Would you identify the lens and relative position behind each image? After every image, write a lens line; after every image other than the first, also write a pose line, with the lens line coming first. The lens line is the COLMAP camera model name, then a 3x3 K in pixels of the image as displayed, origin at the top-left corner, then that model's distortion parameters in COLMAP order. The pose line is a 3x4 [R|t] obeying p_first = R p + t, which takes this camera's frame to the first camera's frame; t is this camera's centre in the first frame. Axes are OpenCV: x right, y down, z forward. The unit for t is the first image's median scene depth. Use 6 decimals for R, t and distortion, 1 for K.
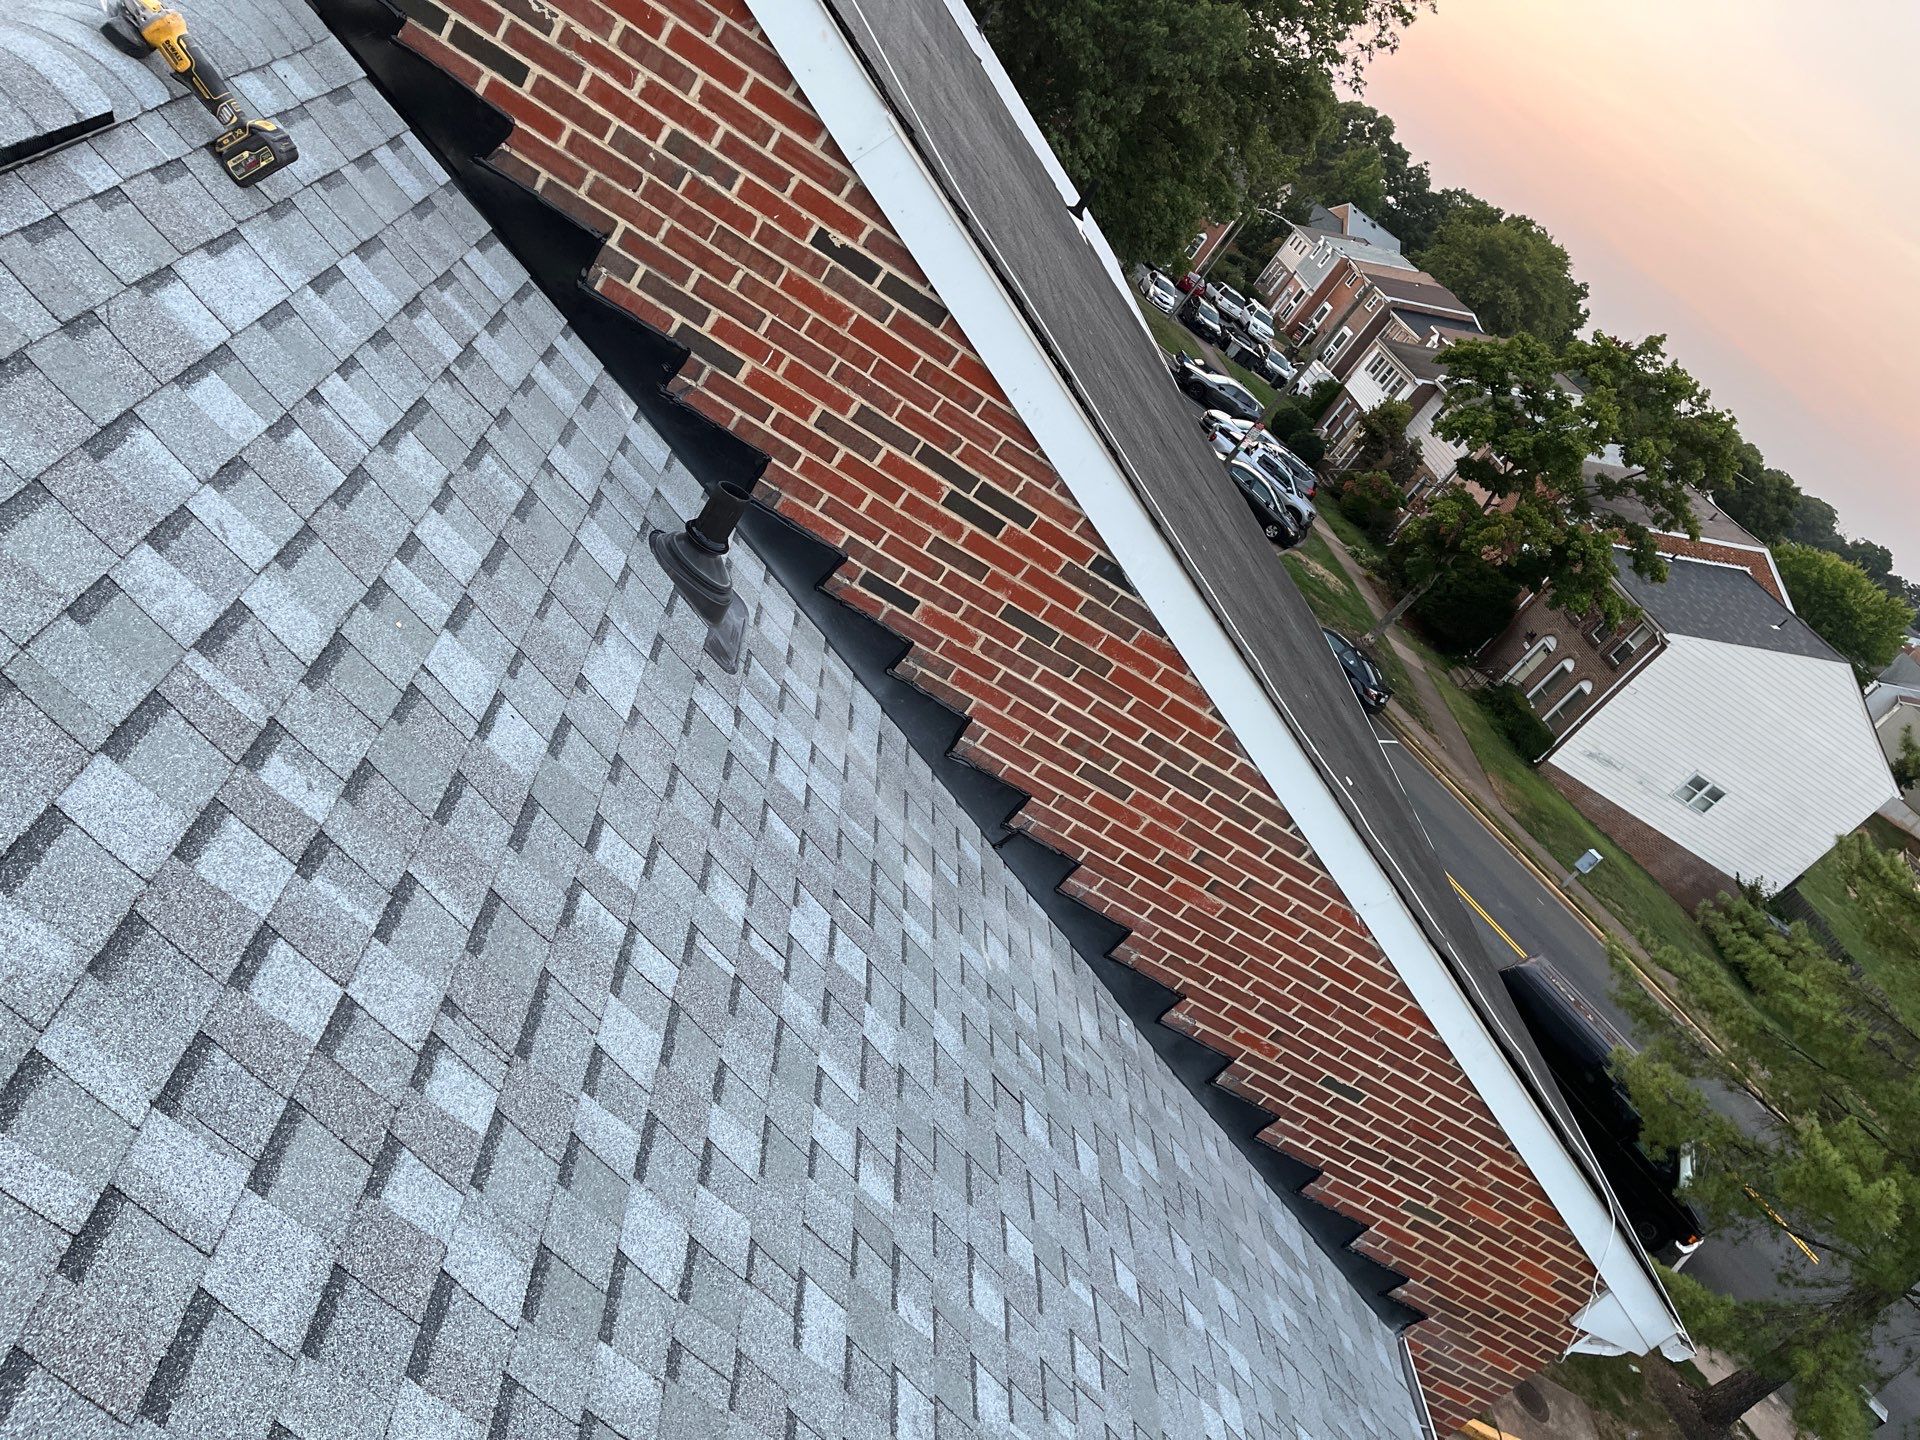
lens RADIAL K [[1446.2, 0, 951.1], [0, 1446.2, 706.4], [0, 0, 1]] dist [0.062500, -0.084135]
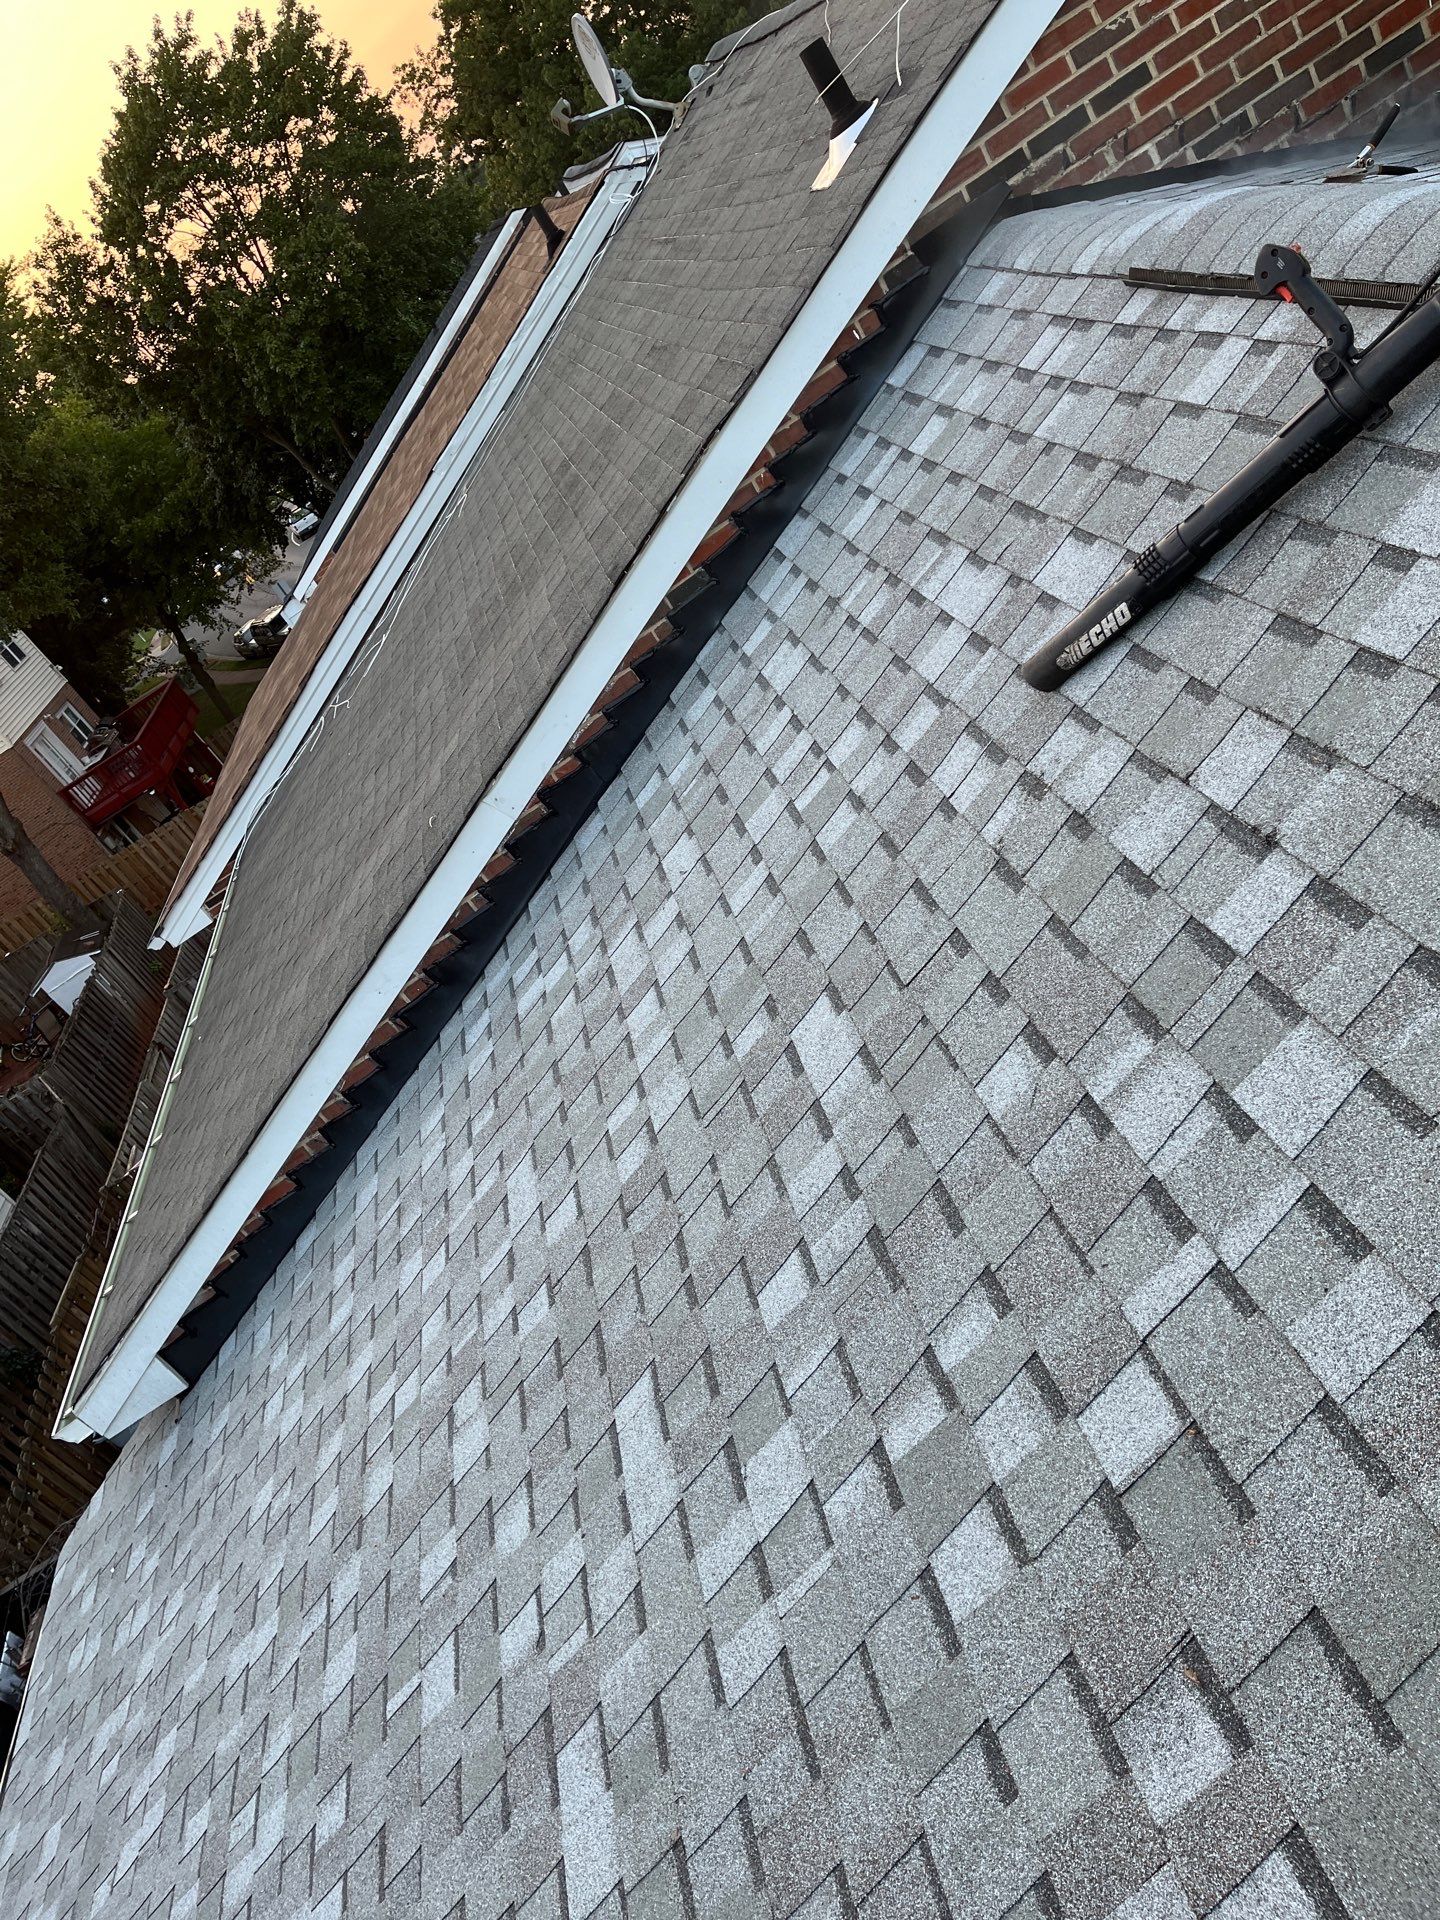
lens RADIAL K [[1435.8, 0, 717.6], [0, 1435.8, 949.5], [0, 0, 1]] dist [0.077545, -0.117314]
pose [[0.407307, -0.842324, -0.352975, -0.562469], [0.855979, 0.486839, -0.174035, -0.160720], [0.318436, -0.231253, 0.919304, -0.327456]]
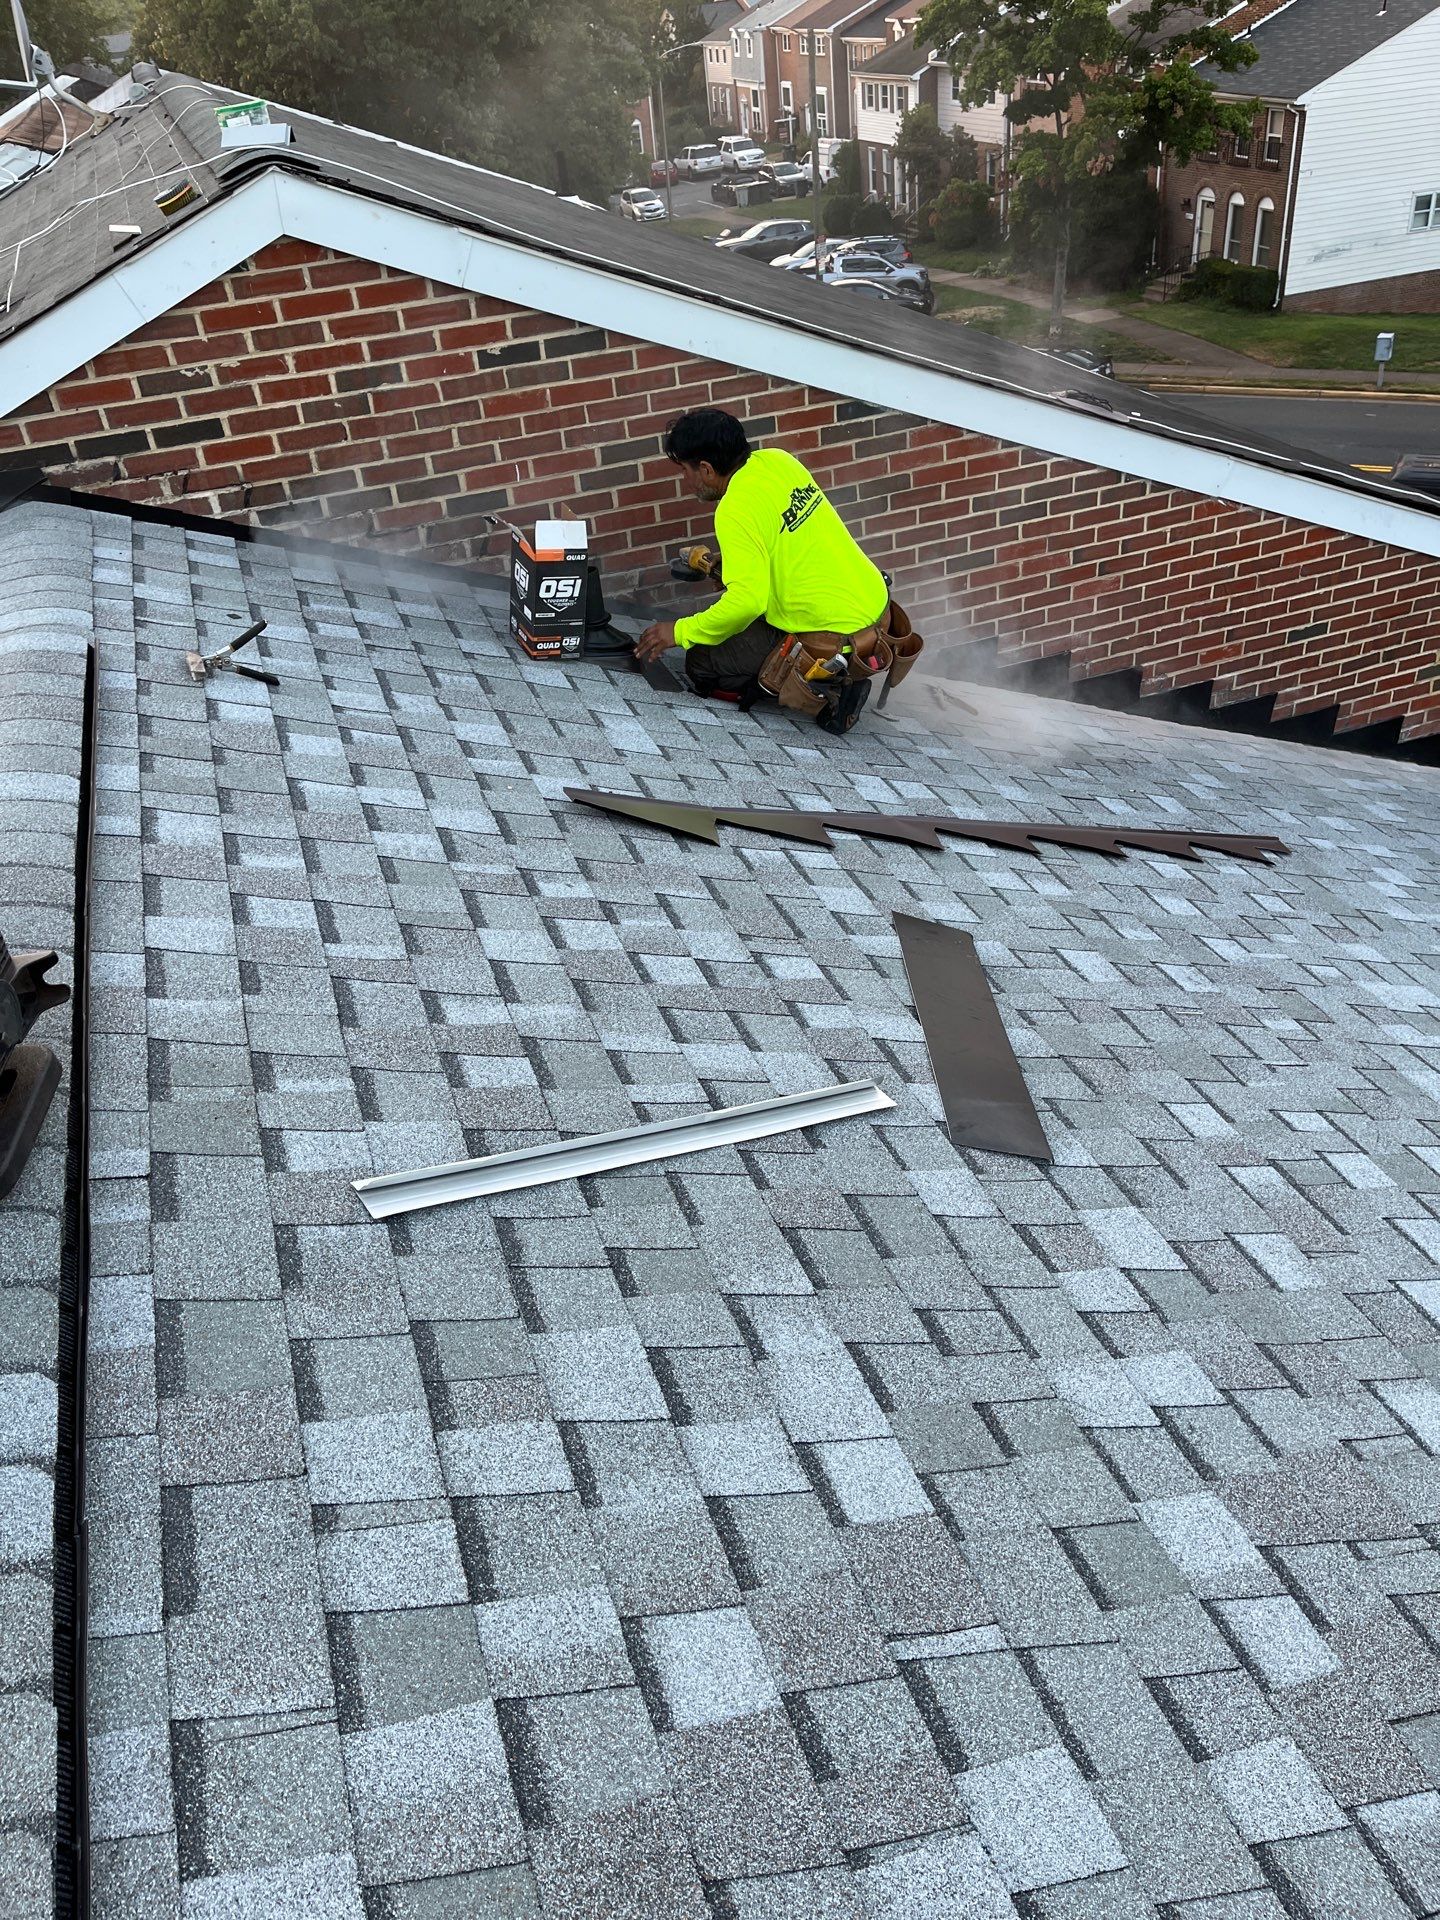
lens RADIAL K [[1452.2, 0, 733.1], [0, 1452.2, 950.2], [0, 0, 1]] dist [0.050810, -0.043851]
pose [[0.739636, -0.659819, -0.132581, -0.095437], [0.672559, 0.731846, 0.109842, 0.028911], [0.024553, -0.170412, 0.985067, -0.219905]]
